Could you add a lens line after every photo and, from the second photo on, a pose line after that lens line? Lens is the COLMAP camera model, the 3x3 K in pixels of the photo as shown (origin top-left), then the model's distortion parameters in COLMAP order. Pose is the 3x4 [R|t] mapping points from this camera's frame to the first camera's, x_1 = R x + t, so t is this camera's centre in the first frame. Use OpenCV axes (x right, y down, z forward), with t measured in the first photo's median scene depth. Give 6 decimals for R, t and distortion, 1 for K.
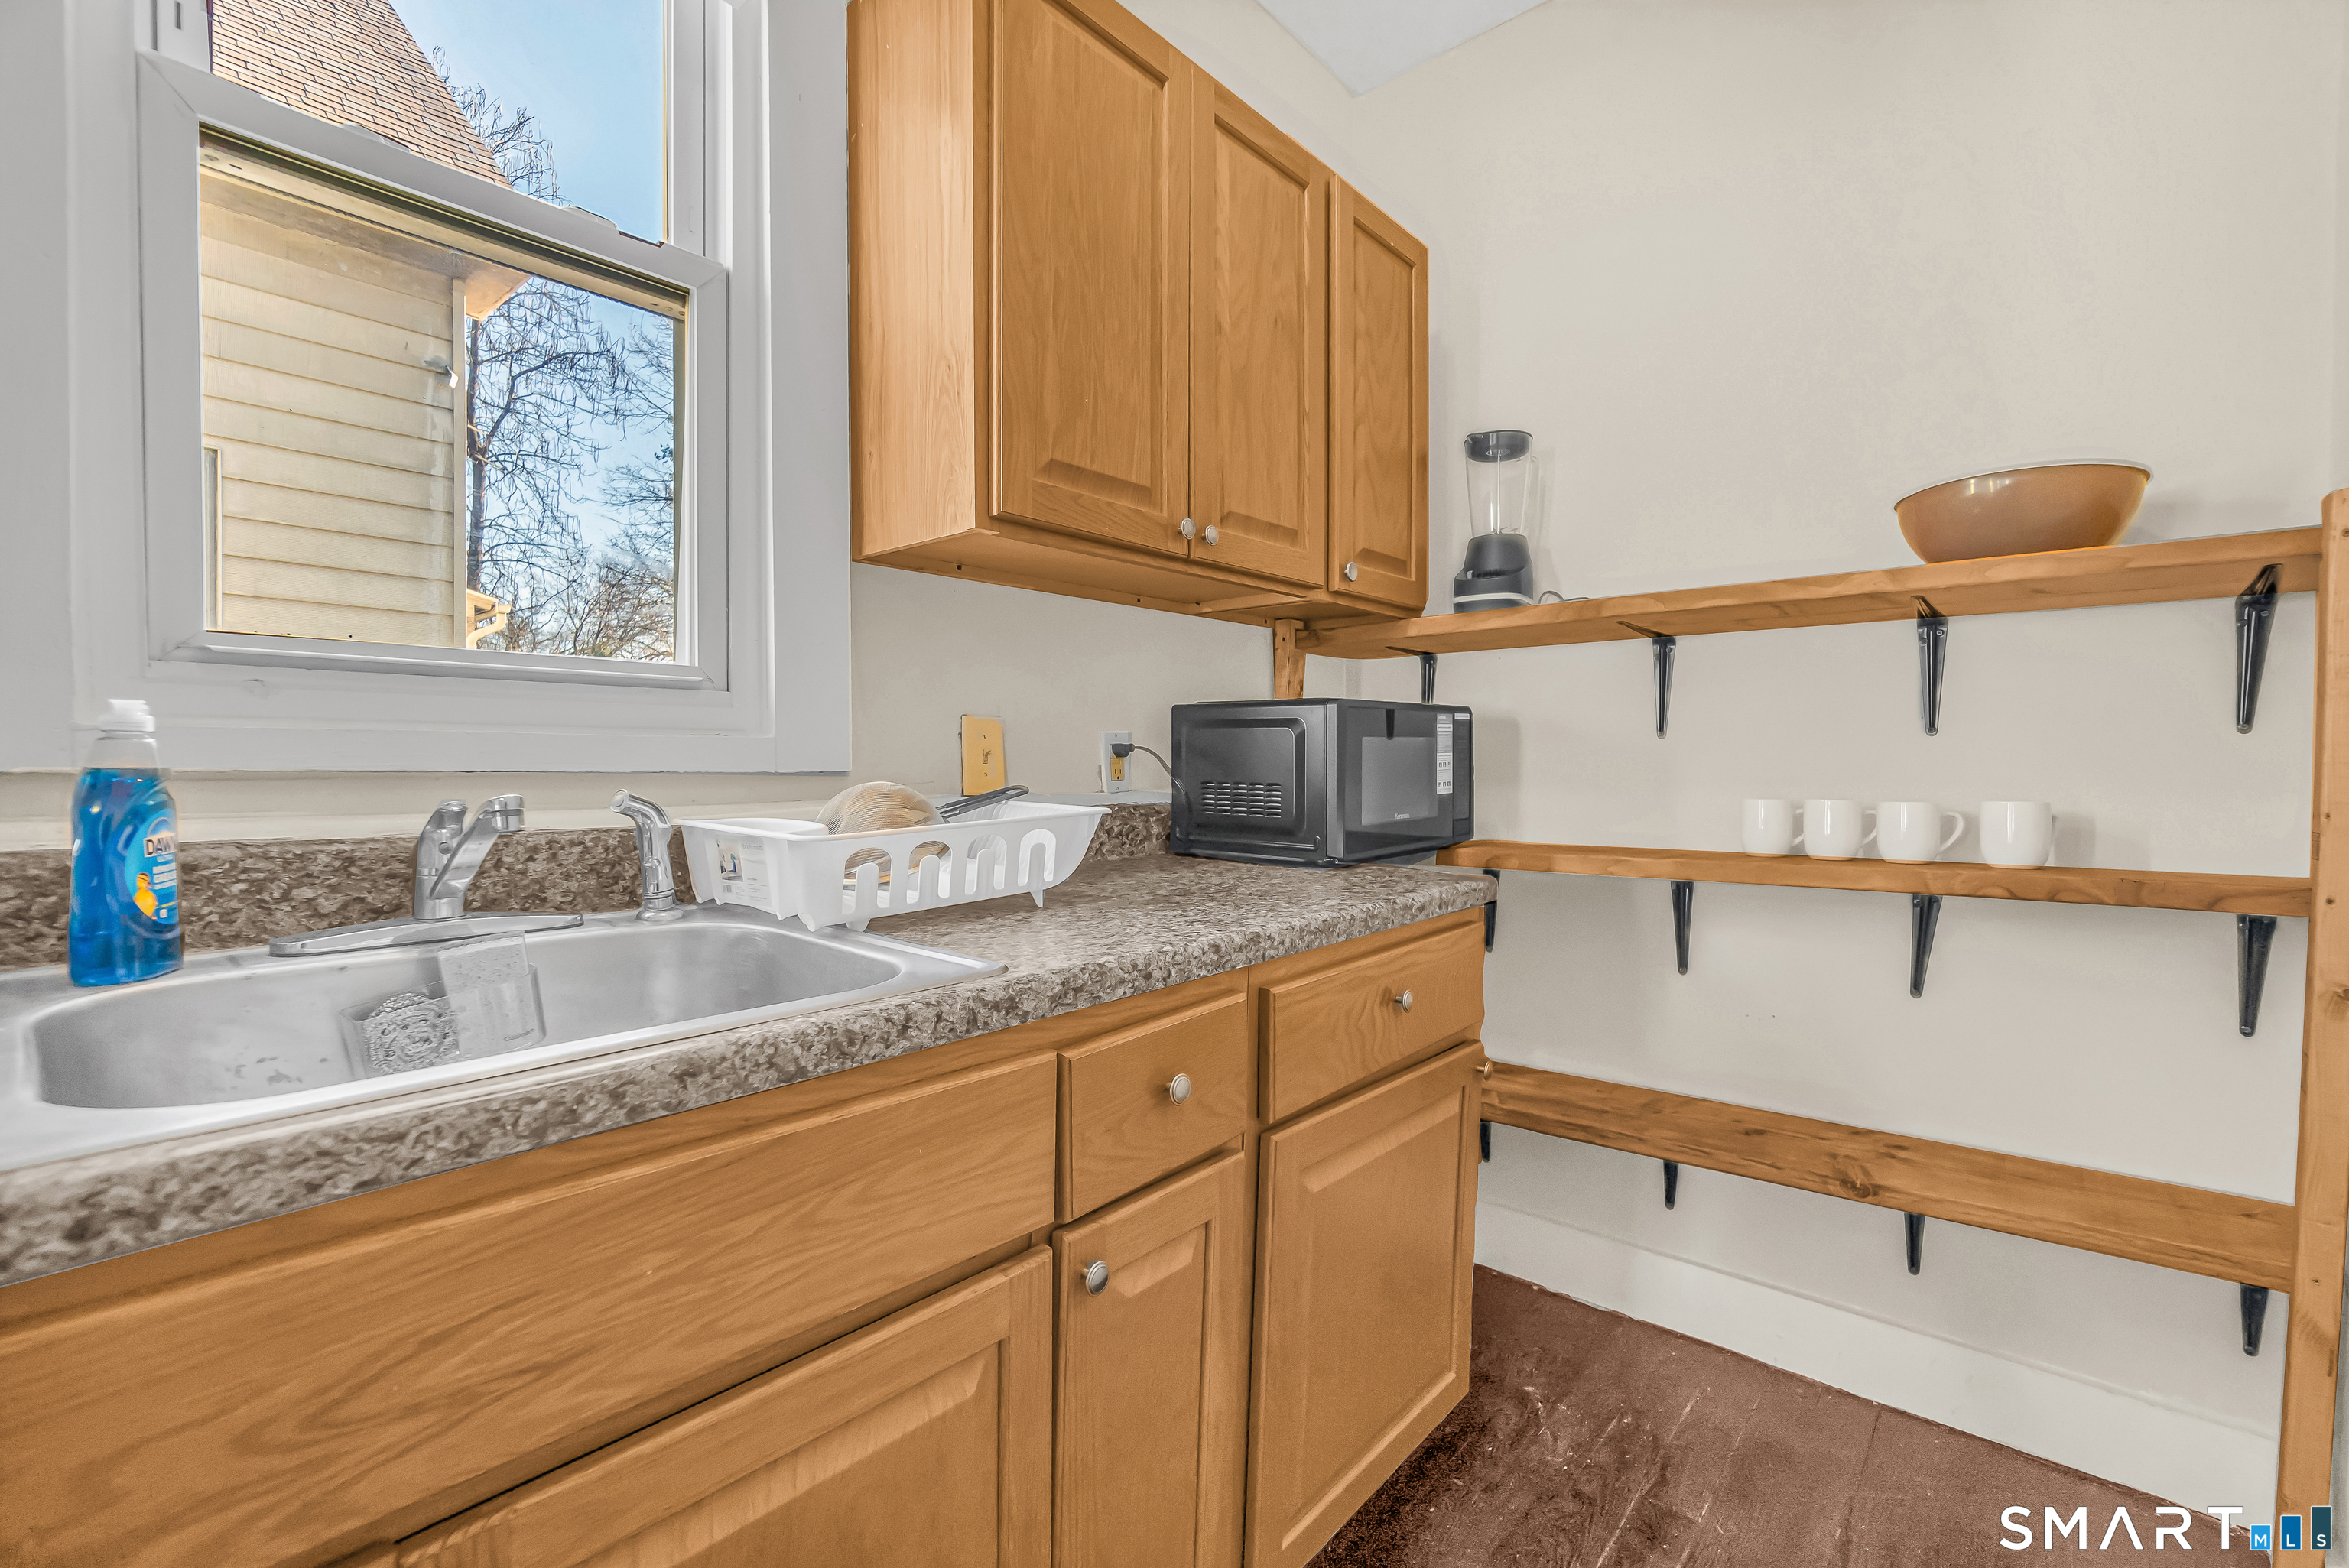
lens RADIAL K [[1011.1, 0, 1162.6], [0, 1011.1, 780.8], [0, 0, 1]] dist [-0.019814, -0.000036]
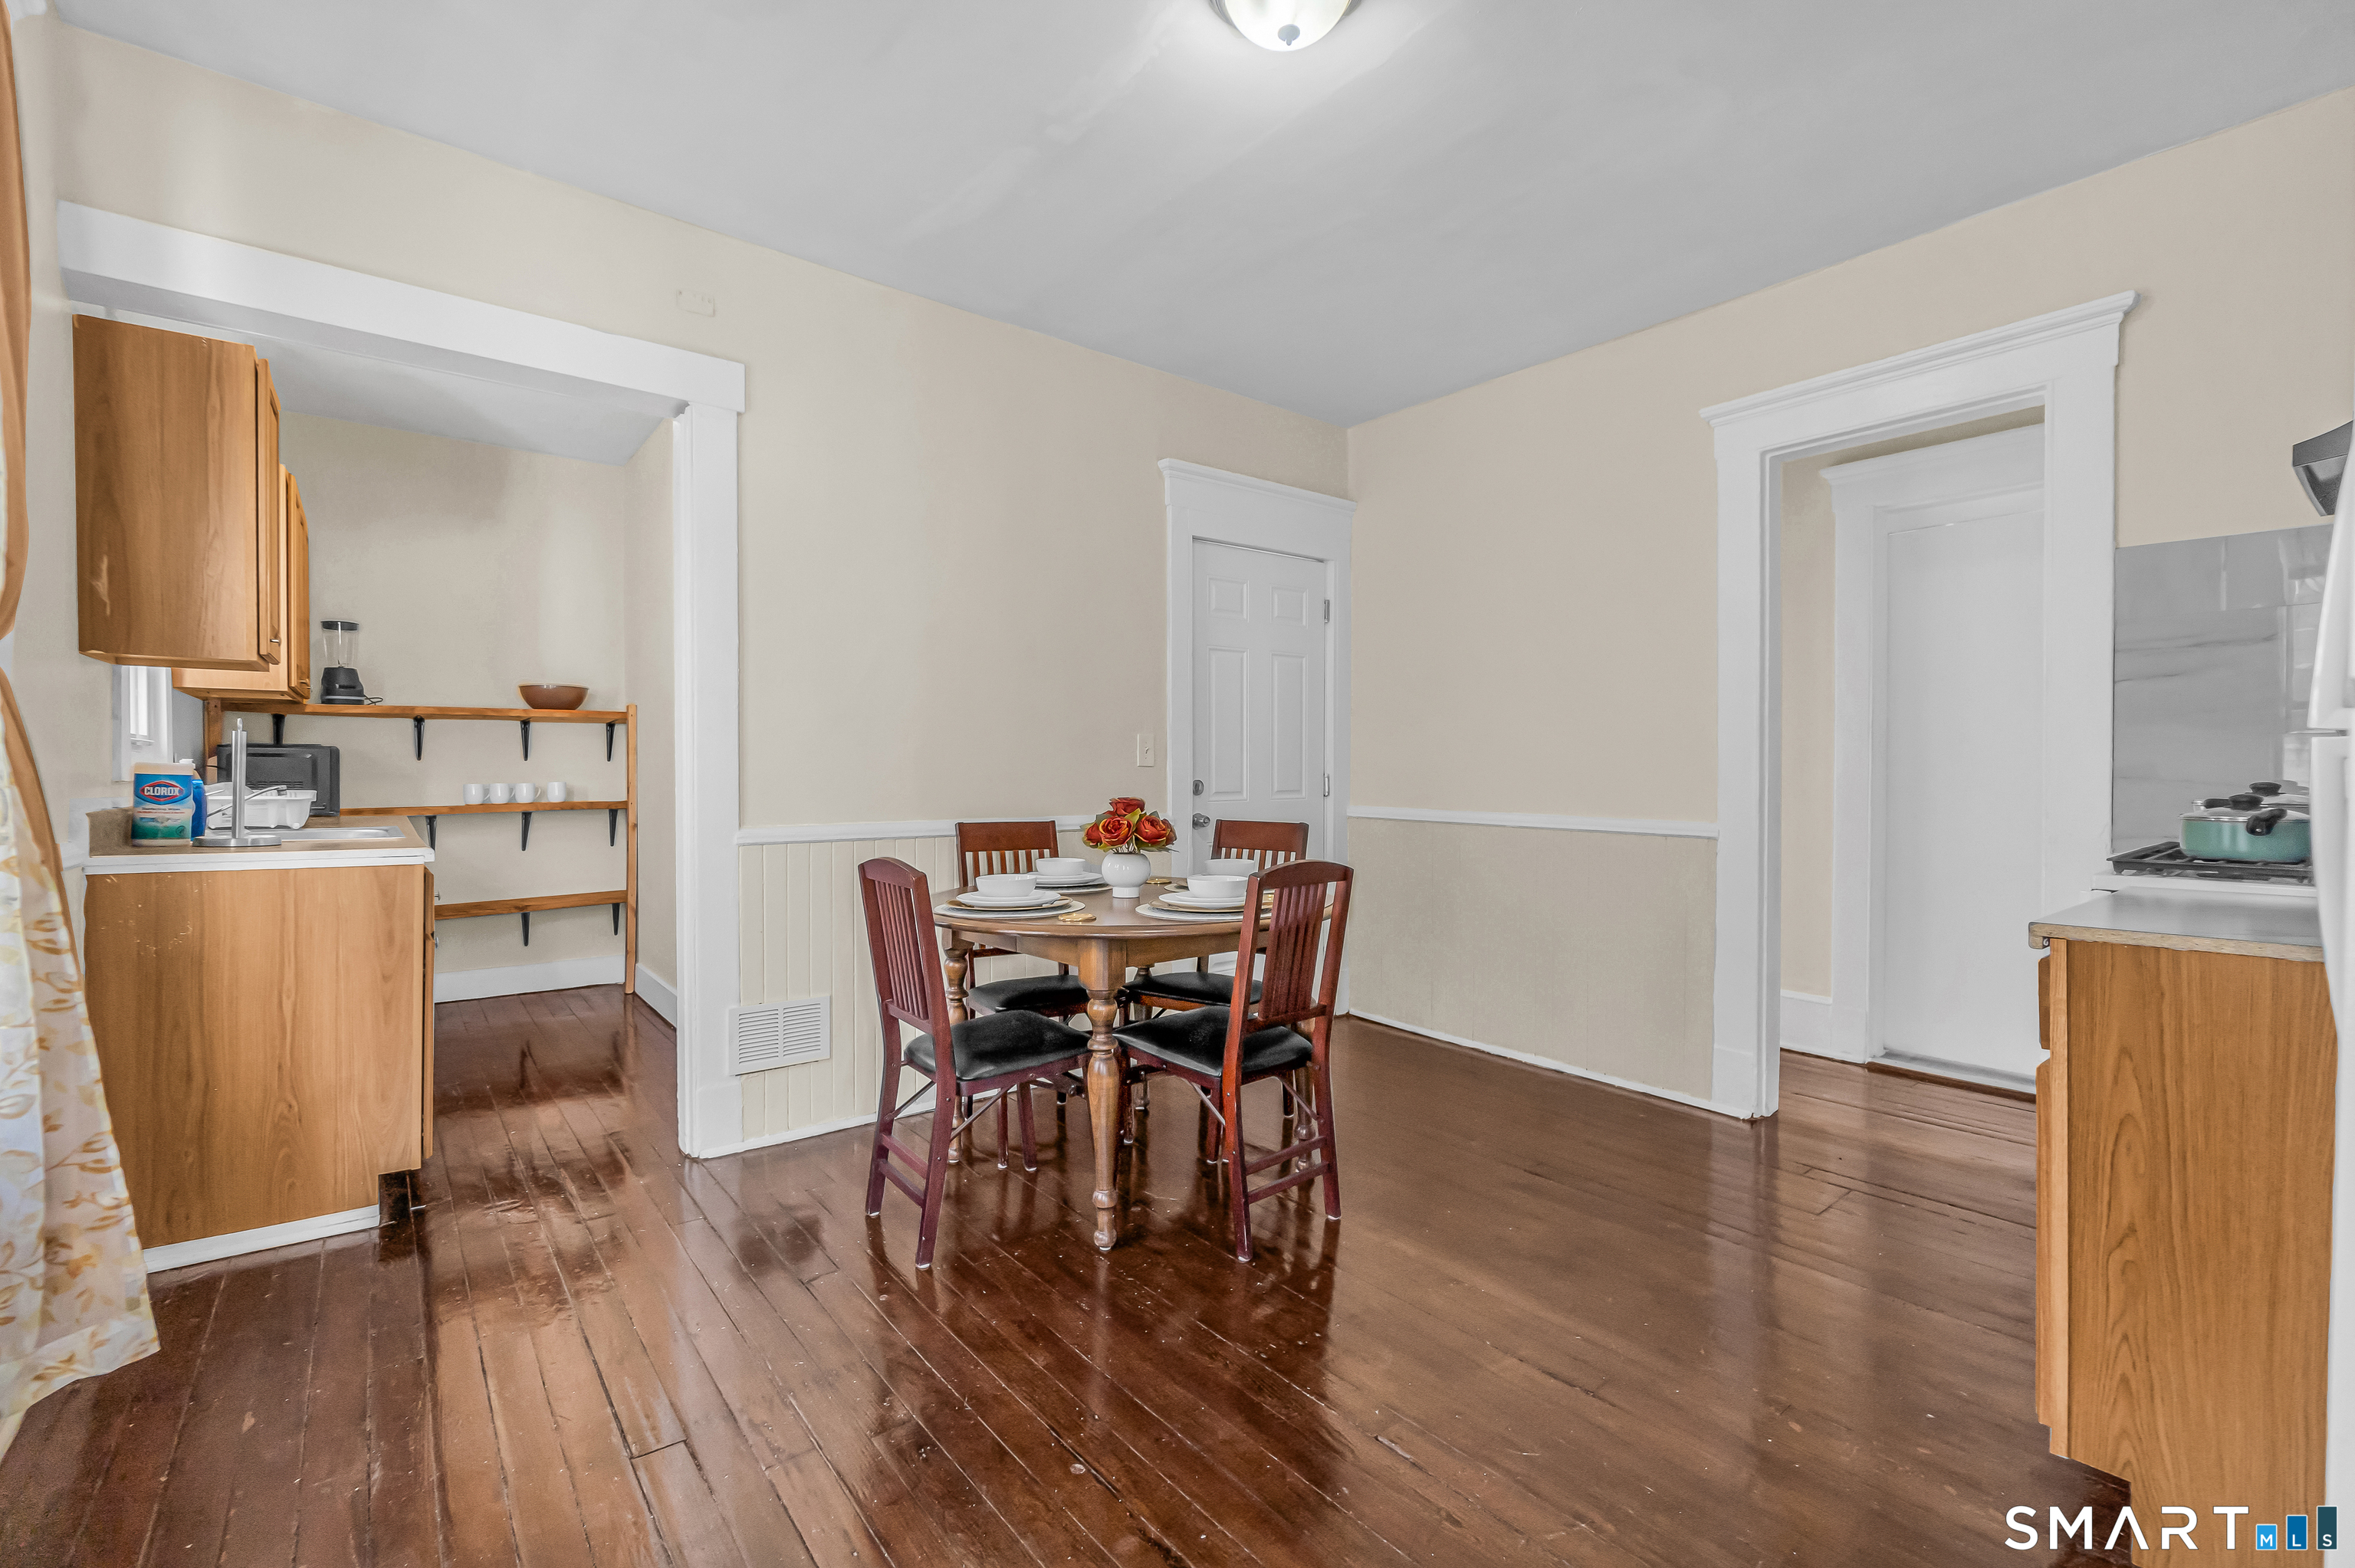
lens RADIAL K [[1013.6, 0, 1165.5], [0, 1013.6, 780.8], [0, 0, 1]] dist [-0.019814, -0.000036]
pose [[0.176684, -0.011583, 0.984200, -1.945615], [0.018416, 0.999795, 0.008460, 0.022570], [-0.984095, 0.016630, 0.176861, -1.481878]]
